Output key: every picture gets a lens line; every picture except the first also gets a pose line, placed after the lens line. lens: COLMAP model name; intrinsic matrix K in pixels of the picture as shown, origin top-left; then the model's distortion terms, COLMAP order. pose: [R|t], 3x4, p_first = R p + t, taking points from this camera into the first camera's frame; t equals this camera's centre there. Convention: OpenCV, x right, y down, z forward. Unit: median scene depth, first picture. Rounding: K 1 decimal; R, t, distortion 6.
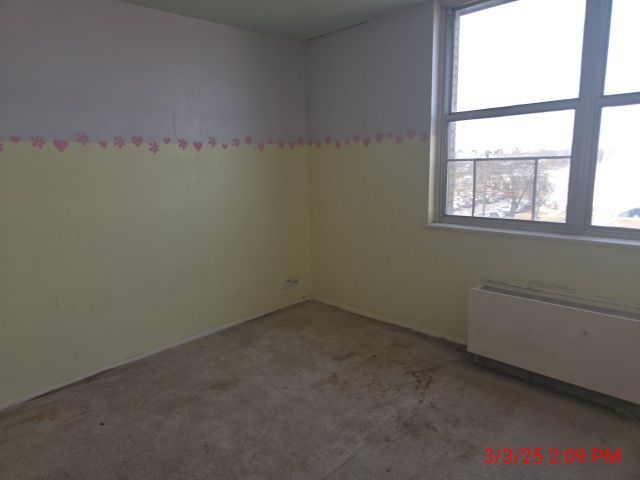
lens RADIAL K [[417.6, 0, 313.1], [0, 417.6, 239.3], [0, 0, 1]] dist [0.076885, -0.047114]
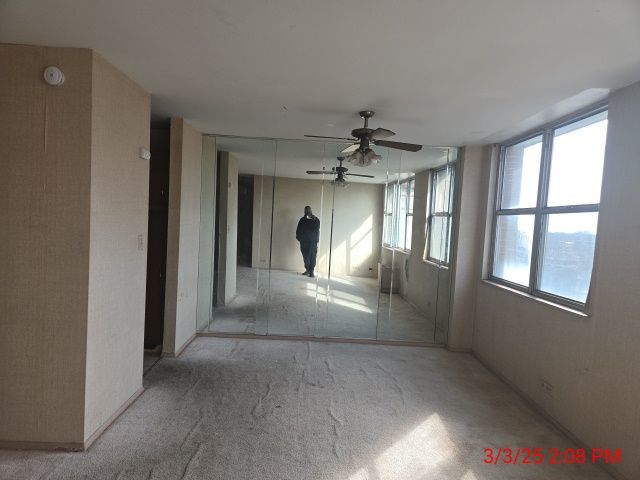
lens RADIAL K [[420.0, 0, 316.6], [0, 420.0, 246.2], [0, 0, 1]] dist [0.058758, -0.058028]
pose [[0.711448, 0.101870, -0.695316, 0.988982], [-0.194091, 0.979435, -0.055099, 0.046176], [0.675404, 0.174155, 0.716589, -0.557540]]
